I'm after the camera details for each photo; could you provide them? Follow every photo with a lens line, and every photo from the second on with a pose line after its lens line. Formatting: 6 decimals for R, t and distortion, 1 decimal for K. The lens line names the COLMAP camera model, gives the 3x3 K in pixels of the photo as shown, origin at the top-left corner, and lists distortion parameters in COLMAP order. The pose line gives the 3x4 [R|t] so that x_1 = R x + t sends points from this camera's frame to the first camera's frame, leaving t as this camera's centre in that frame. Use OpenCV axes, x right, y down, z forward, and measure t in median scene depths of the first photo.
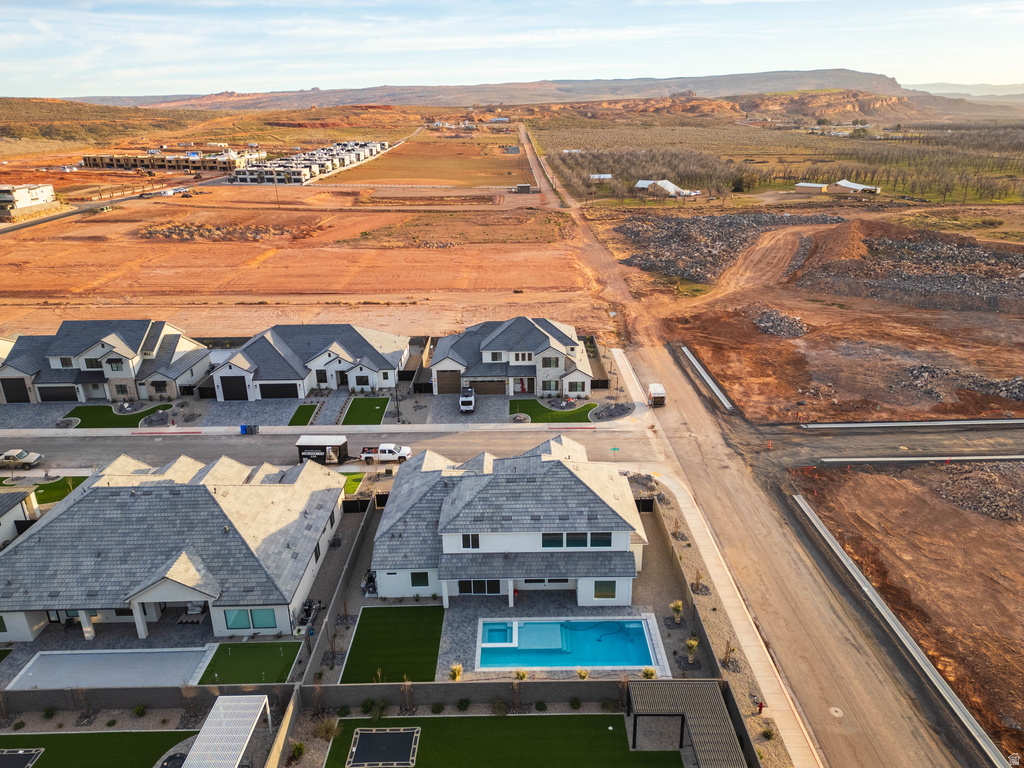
lens RADIAL K [[712.7, 0, 514.6], [0, 712.7, 385.5], [0, 0, 1]] dist [0.088996, -0.087848]
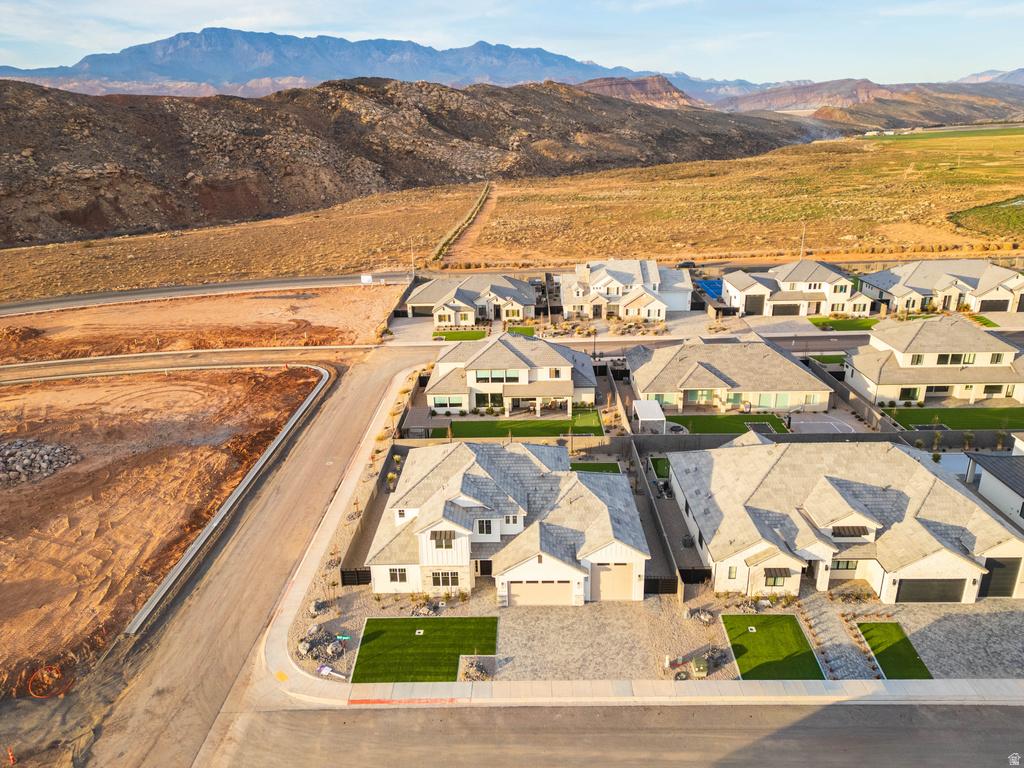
lens RADIAL K [[712.7, 0, 514.6], [0, 712.7, 385.5], [0, 0, 1]] dist [0.088996, -0.087848]
pose [[-0.999170, 0.030896, 0.026544, -0.028934], [0.040733, 0.756864, 0.652301, -0.391050], [0.000063, 0.652841, -0.757495, 1.055969]]
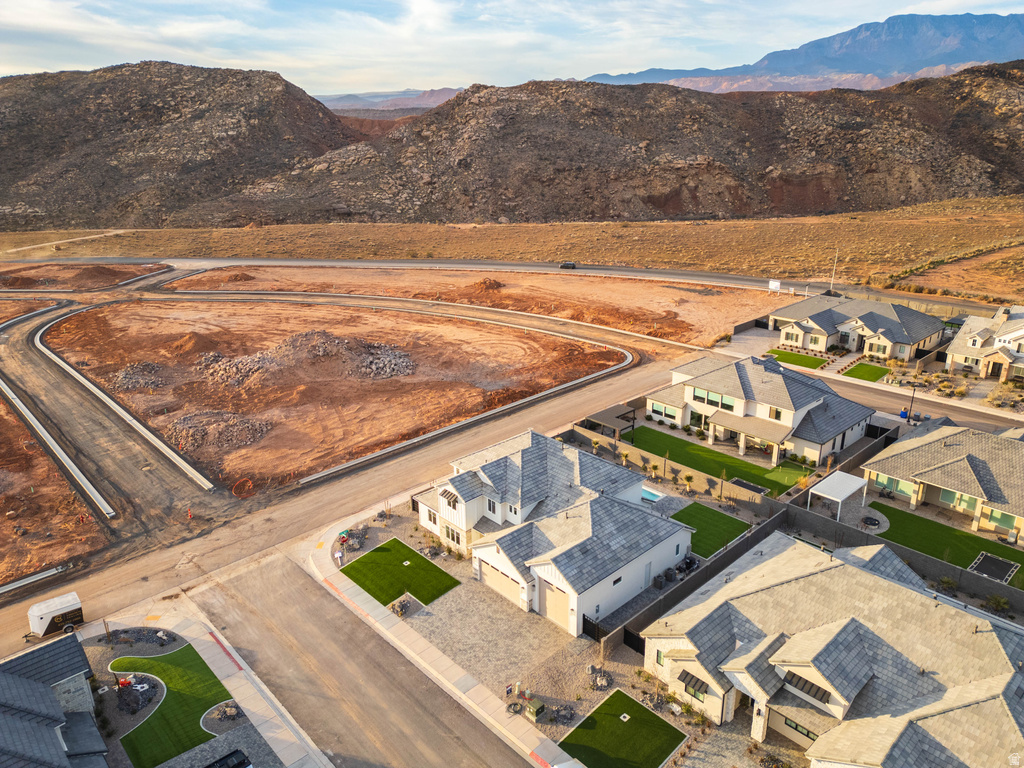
lens RADIAL K [[712.7, 0, 514.6], [0, 712.7, 385.5], [0, 0, 1]] dist [0.088996, -0.087848]
pose [[-0.684252, -0.222443, 0.694492, -0.421178], [0.280348, 0.798918, 0.532105, -0.343053], [-0.673205, 0.558792, -0.484300, 0.922886]]
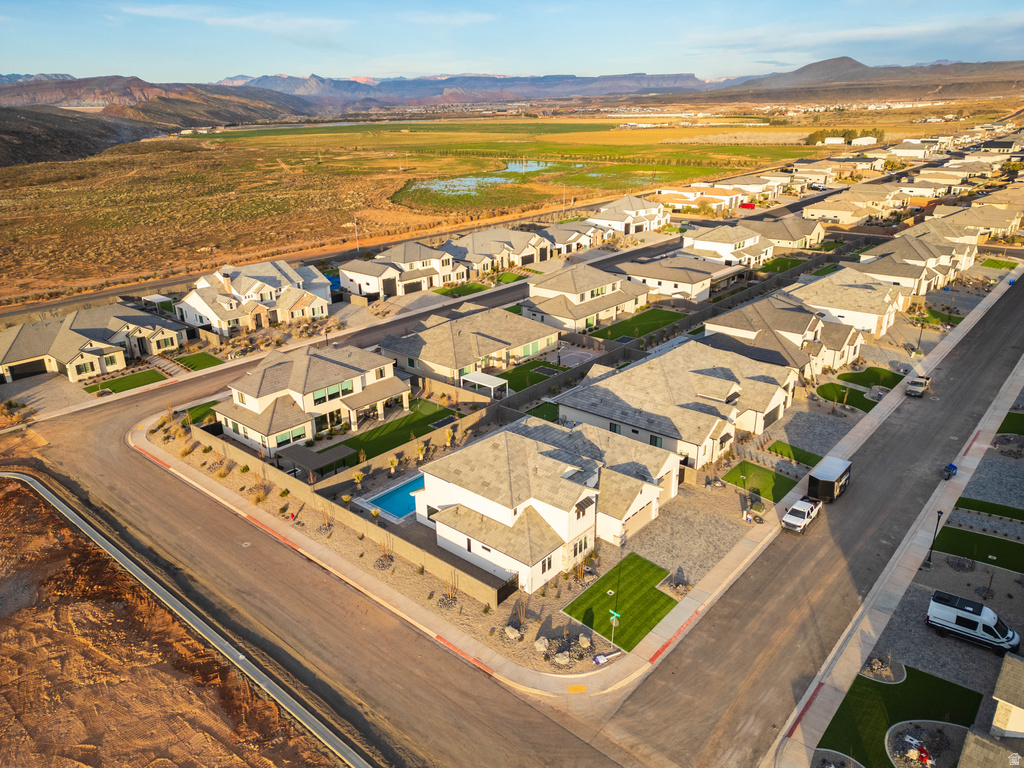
lens RADIAL K [[712.7, 0, 514.6], [0, 712.7, 385.5], [0, 0, 1]] dist [0.088996, -0.087848]
pose [[-0.651471, 0.296106, -0.698503, 0.474200], [-0.245756, 0.788685, 0.563543, -0.338761], [0.717767, 0.538793, -0.441035, 0.874735]]
